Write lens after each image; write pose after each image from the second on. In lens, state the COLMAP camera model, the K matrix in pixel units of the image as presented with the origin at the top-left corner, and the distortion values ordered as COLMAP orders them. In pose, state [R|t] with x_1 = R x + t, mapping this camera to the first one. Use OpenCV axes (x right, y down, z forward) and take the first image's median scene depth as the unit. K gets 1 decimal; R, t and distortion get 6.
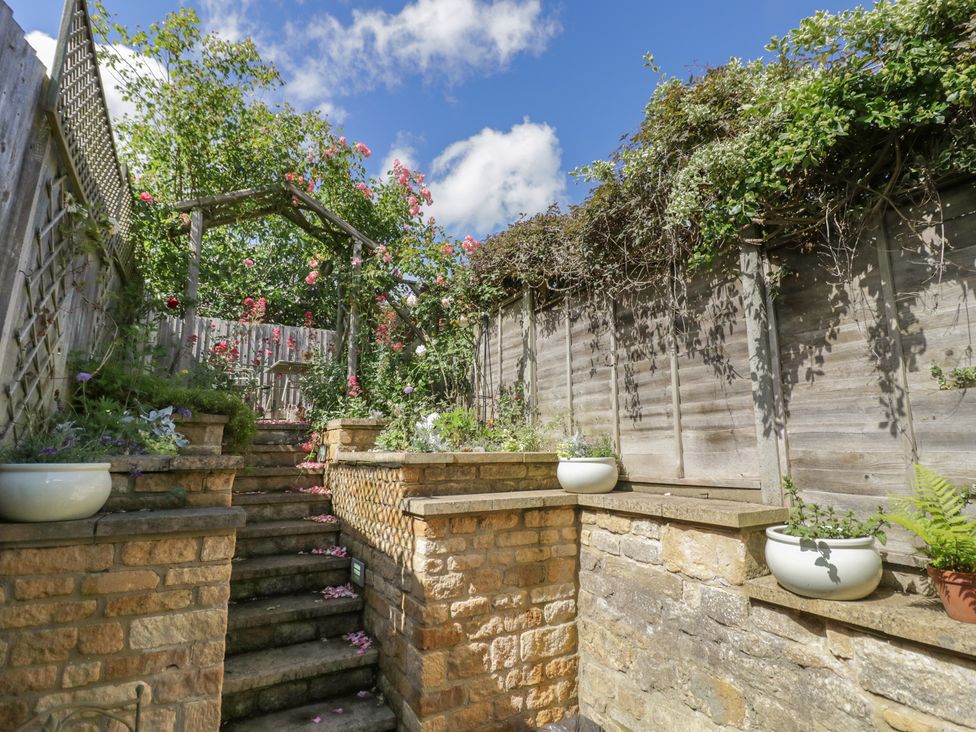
lens RADIAL K [[525.4, 0, 509.6], [0, 525.4, 351.6], [0, 0, 1]] dist [-0.009536, -0.010799]
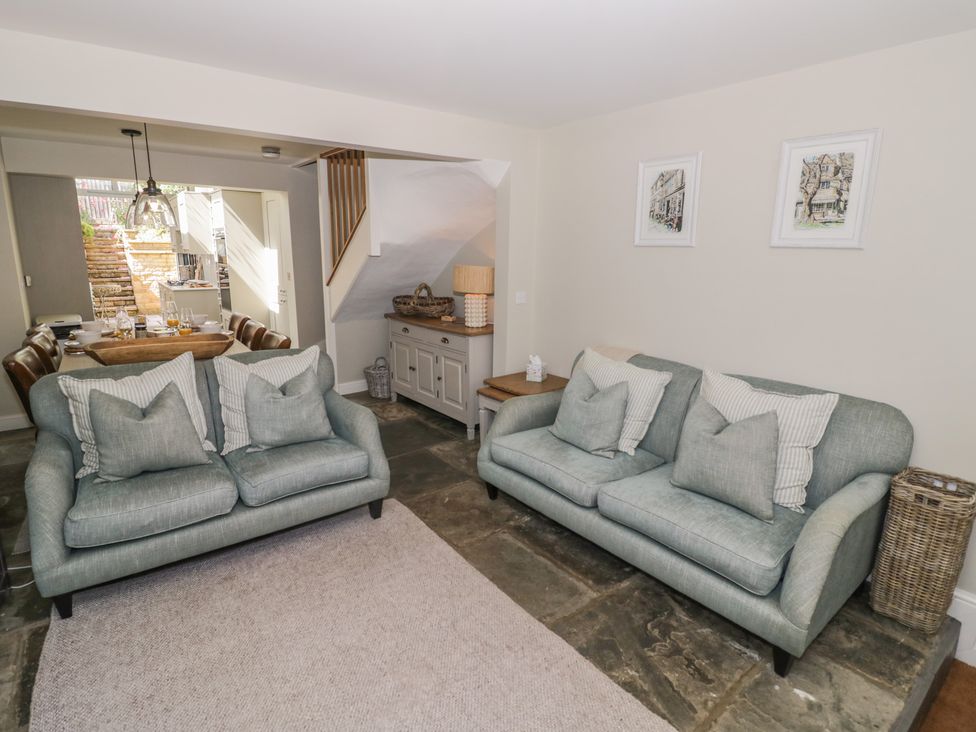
lens RADIAL K [[525.4, 0, 495.6], [0, 525.4, 362.7], [0, 0, 1]] dist [-0.009536, -0.010799]
pose [[0.990771, -0.005828, 0.135419, 2.166801], [-0.047278, 0.921470, 0.385563, -0.651097], [-0.127032, -0.388407, 0.912690, -3.590793]]
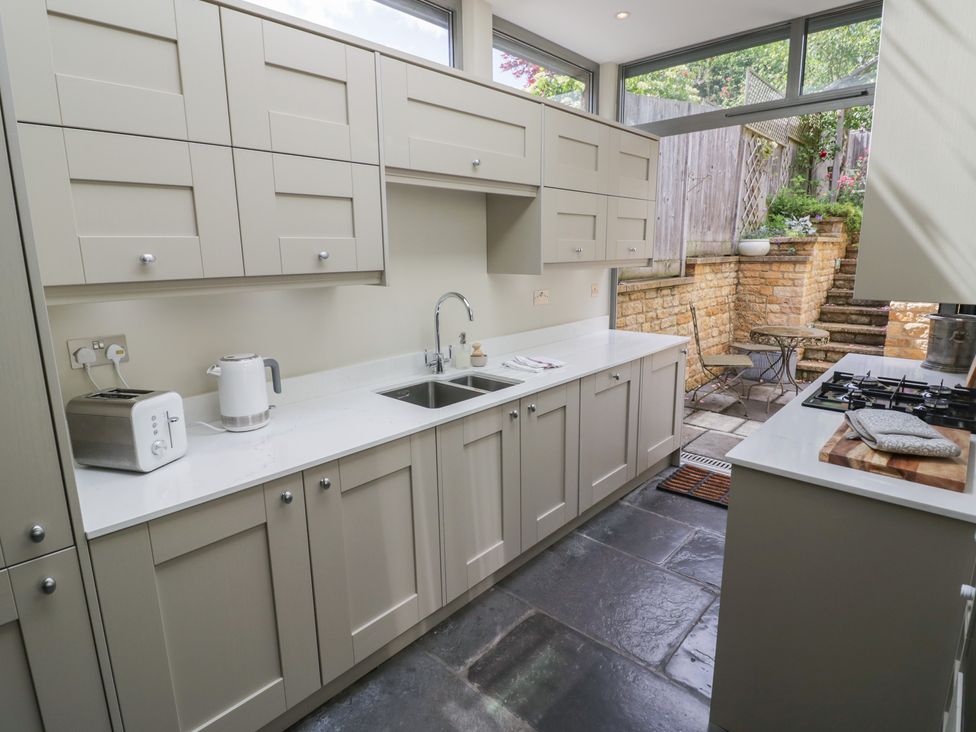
lens RADIAL K [[525.4, 0, 479.3], [0, 525.4, 355.0], [0, 0, 1]] dist [-0.009536, -0.010799]
pose [[0.284646, 0.189096, -0.939798, 1.317616], [0.192305, 0.949160, 0.249225, -0.176591], [0.939146, -0.251669, 0.233811, -1.116569]]
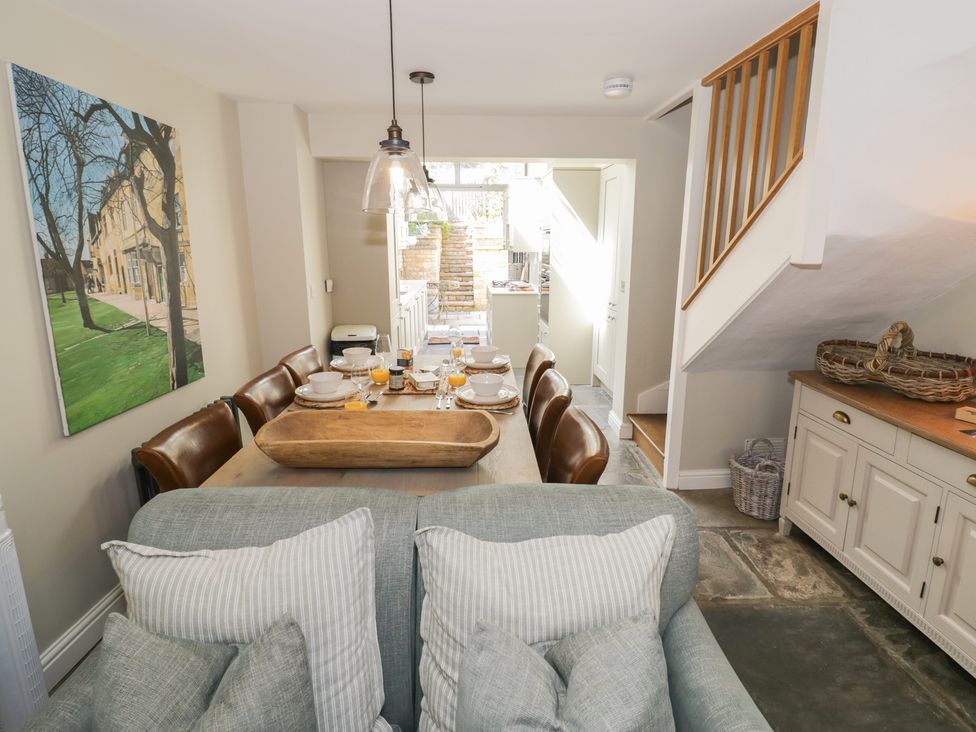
lens RADIAL K [[525.4, 0, 486.0], [0, 525.4, 362.1], [0, 0, 1]] dist [-0.009536, -0.010799]
pose [[0.882382, 0.115192, -0.456216, 1.959620], [0.079964, 0.918757, 0.386642, -0.500809], [0.463689, -0.377647, 0.801483, -2.752901]]
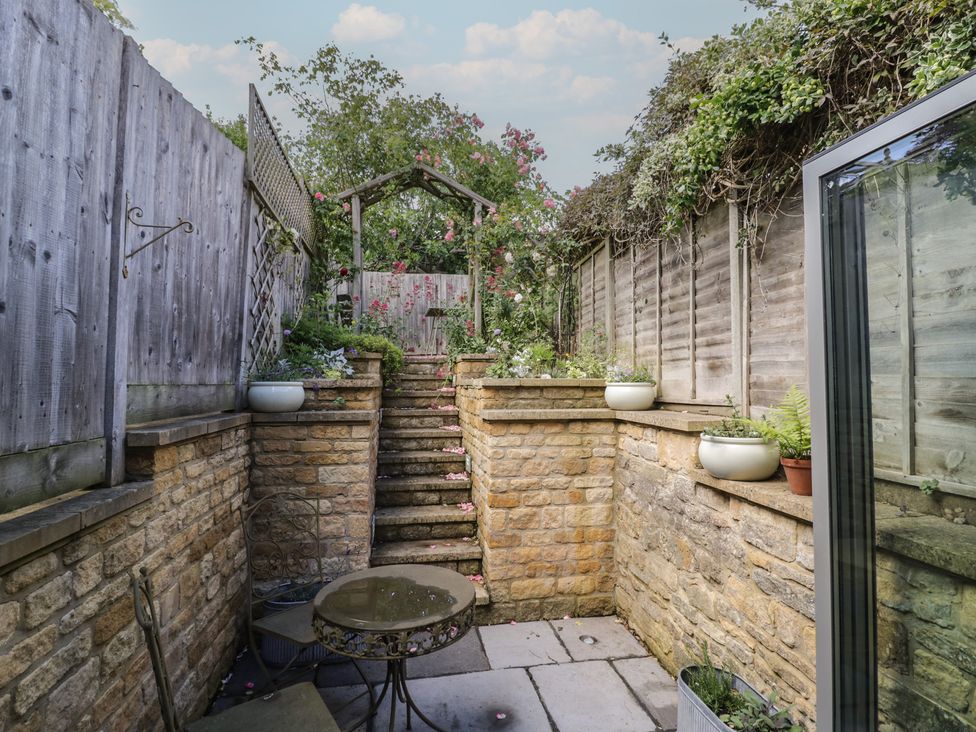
lens RADIAL K [[525.4, 0, 490.0], [0, 525.4, 358.7], [0, 0, 1]] dist [-0.009536, -0.010799]
pose [[0.937685, -0.010272, -0.347334, 0.312866], [0.059032, 0.989743, 0.130094, -0.040370], [0.342435, -0.142491, 0.928674, -0.295094]]
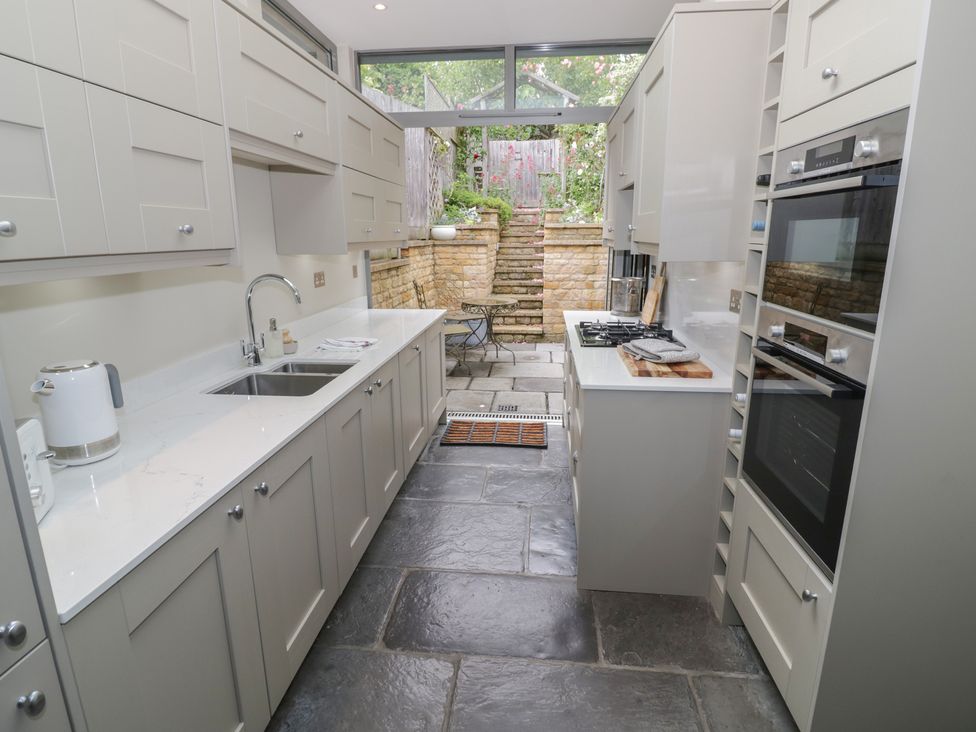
lens RADIAL K [[525.4, 0, 484.9], [0, 525.4, 356.4], [0, 0, 1]] dist [-0.009536, -0.010799]
pose [[0.806388, 0.138480, -0.574945, 1.199350], [0.108529, 0.921034, 0.374056, -0.216717], [0.581343, -0.364033, 0.727681, -1.380067]]
